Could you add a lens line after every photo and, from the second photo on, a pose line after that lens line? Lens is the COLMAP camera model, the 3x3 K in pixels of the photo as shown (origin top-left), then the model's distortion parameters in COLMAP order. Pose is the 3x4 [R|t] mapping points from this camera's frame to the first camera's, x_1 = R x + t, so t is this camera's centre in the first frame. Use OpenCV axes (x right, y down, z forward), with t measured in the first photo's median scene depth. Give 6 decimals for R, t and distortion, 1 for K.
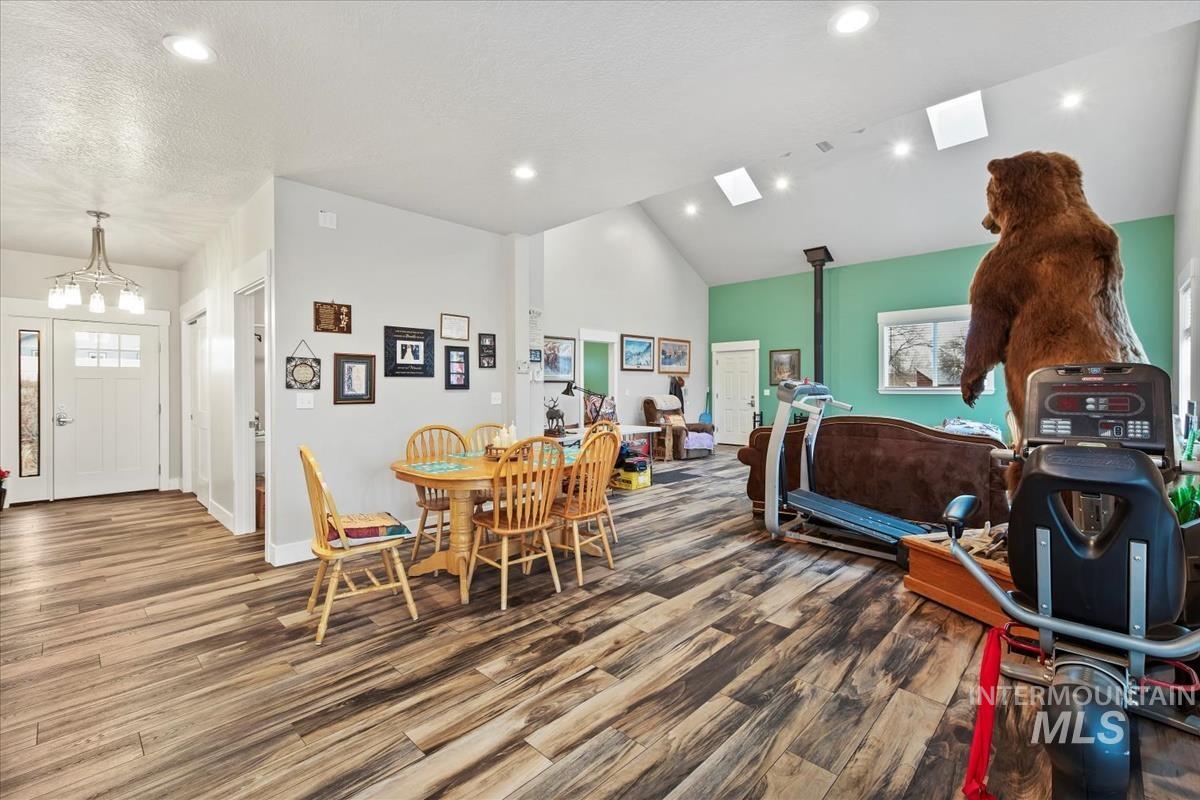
lens RADIAL K [[514.4, 0, 566.7], [0, 514.4, 387.6], [0, 0, 1]] dist [0.007897, 0.000551]
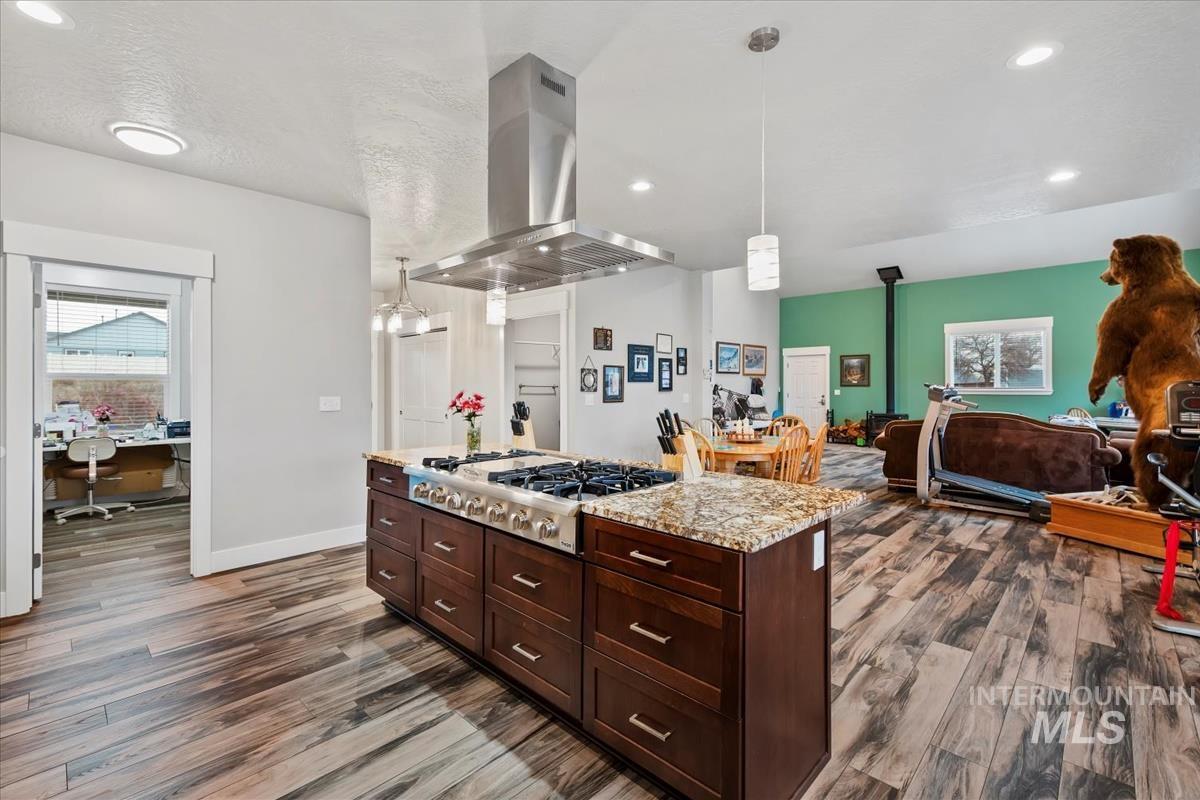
lens RADIAL K [[514.4, 0, 565.3], [0, 514.4, 383.6], [0, 0, 1]] dist [0.007897, 0.000551]
pose [[0.999997, 0.001454, -0.001901, -0.540593], [-0.001461, 0.999992, -0.003741, -0.012383], [0.001896, 0.003744, 0.999991, -0.351776]]
